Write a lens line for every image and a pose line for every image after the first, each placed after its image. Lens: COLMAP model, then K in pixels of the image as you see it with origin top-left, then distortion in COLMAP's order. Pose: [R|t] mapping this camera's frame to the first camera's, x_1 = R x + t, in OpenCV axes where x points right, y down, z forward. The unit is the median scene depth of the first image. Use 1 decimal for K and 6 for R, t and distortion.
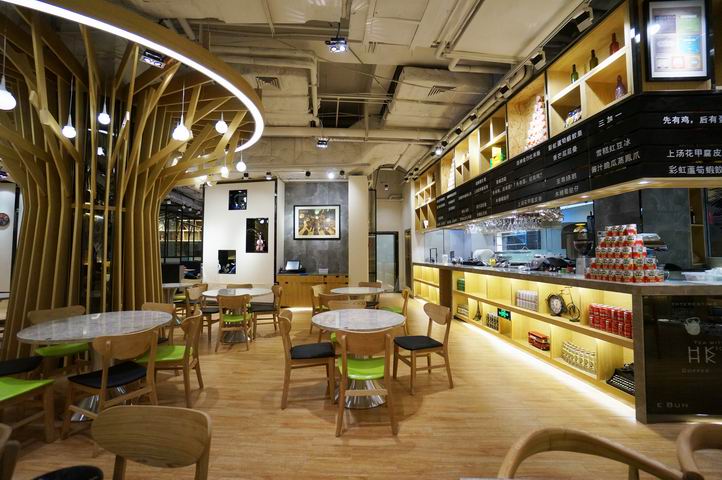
lens RADIAL K [[315.7, 0, 360.1], [0, 315.7, 237.5], [0, 0, 1]] dist [-0.064939, 0.023784]
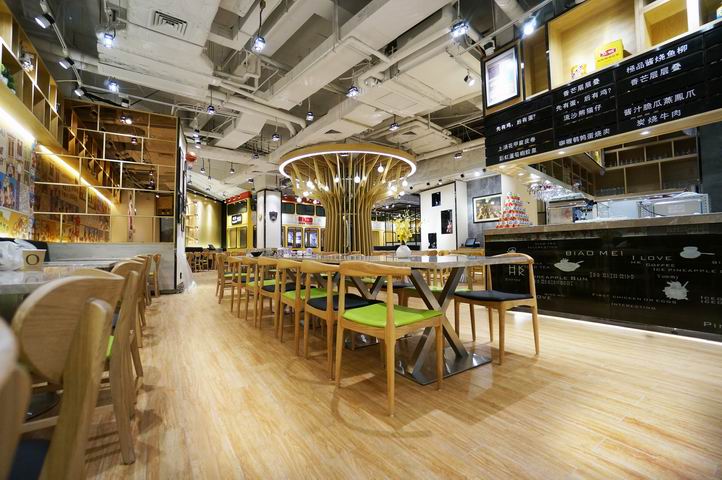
lens RADIAL K [[315.7, 0, 360.1], [0, 315.7, 237.5], [0, 0, 1]] dist [-0.064939, 0.023784]
pose [[0.595593, -0.037648, -0.802404, 1.098320], [0.052639, 0.998583, -0.007781, 0.101298], [0.801560, -0.037603, 0.596731, -0.364863]]
